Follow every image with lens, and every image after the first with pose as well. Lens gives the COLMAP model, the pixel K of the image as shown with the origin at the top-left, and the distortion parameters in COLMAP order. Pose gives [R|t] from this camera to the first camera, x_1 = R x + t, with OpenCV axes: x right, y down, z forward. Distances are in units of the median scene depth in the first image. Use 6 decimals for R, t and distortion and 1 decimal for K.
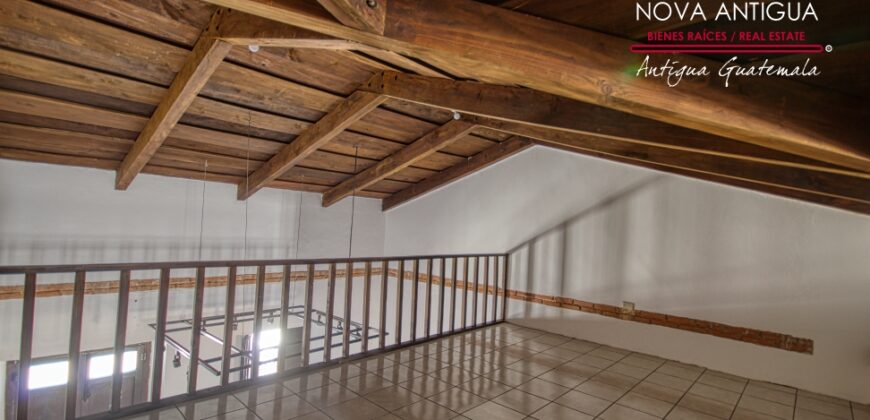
lens RADIAL K [[409.1, 0, 450.3], [0, 409.1, 213.0], [0, 0, 1]] dist [0.030862, -0.022329]
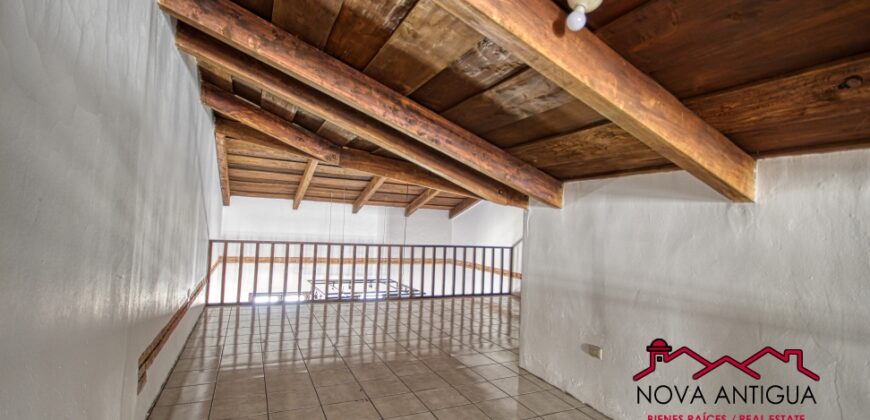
lens RADIAL K [[409.1, 0, 450.3], [0, 409.1, 213.0], [0, 0, 1]] dist [0.030862, -0.022329]
pose [[0.933999, -0.015936, -0.356920, 0.470418], [0.009446, 0.999757, -0.019921, 0.005779], [0.357151, 0.015235, 0.933923, -0.444531]]
